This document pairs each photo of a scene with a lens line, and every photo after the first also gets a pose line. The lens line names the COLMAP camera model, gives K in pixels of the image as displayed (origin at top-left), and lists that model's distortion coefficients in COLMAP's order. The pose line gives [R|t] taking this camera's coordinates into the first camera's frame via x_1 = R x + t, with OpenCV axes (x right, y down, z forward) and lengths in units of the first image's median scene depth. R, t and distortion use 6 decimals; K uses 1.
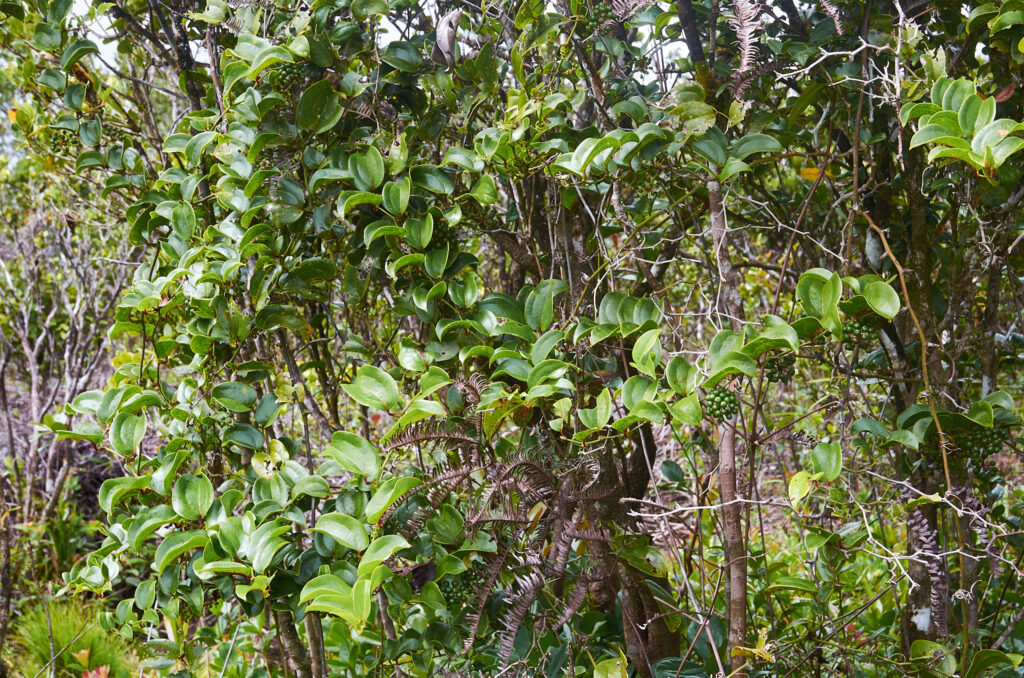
lens RADIAL K [[1516.0, 0, 511.6], [0, 1516.0, 338.4], [0, 0, 1]] dist [-0.010941, 0.000000]
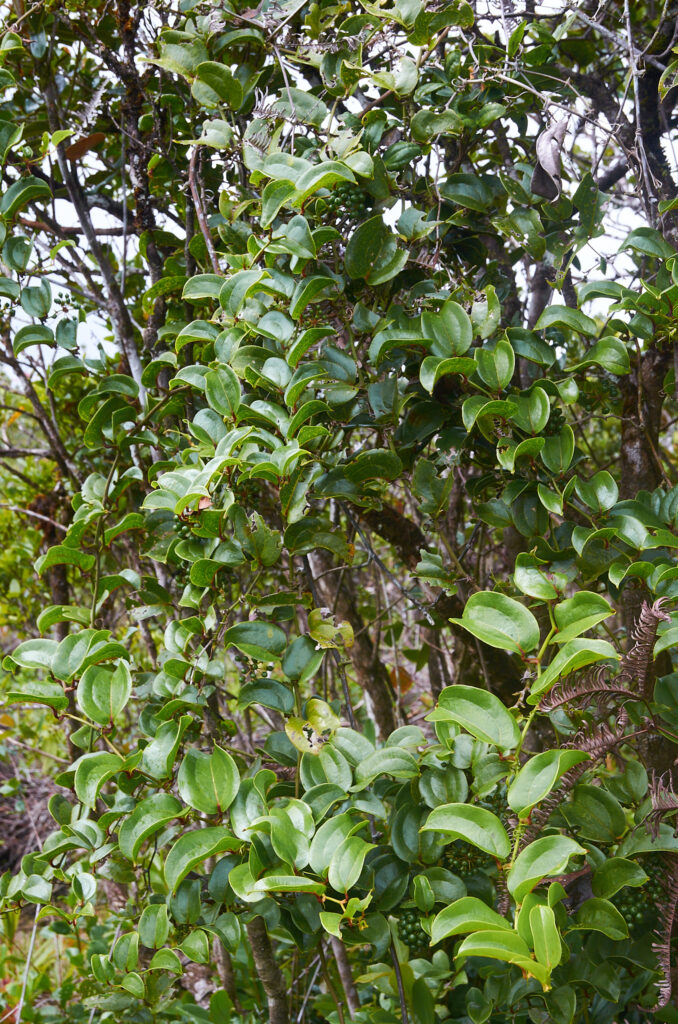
lens RADIAL K [[1385.5, 0, 339.4], [0, 1385.5, 512.8], [0, 0, 1]] dist [-0.021001, 0.000000]
pose [[0.996216, -0.006006, 0.086707, -0.206112], [0.012174, 0.997417, -0.070784, 0.024738], [-0.086058, 0.071572, 0.993716, 0.333775]]
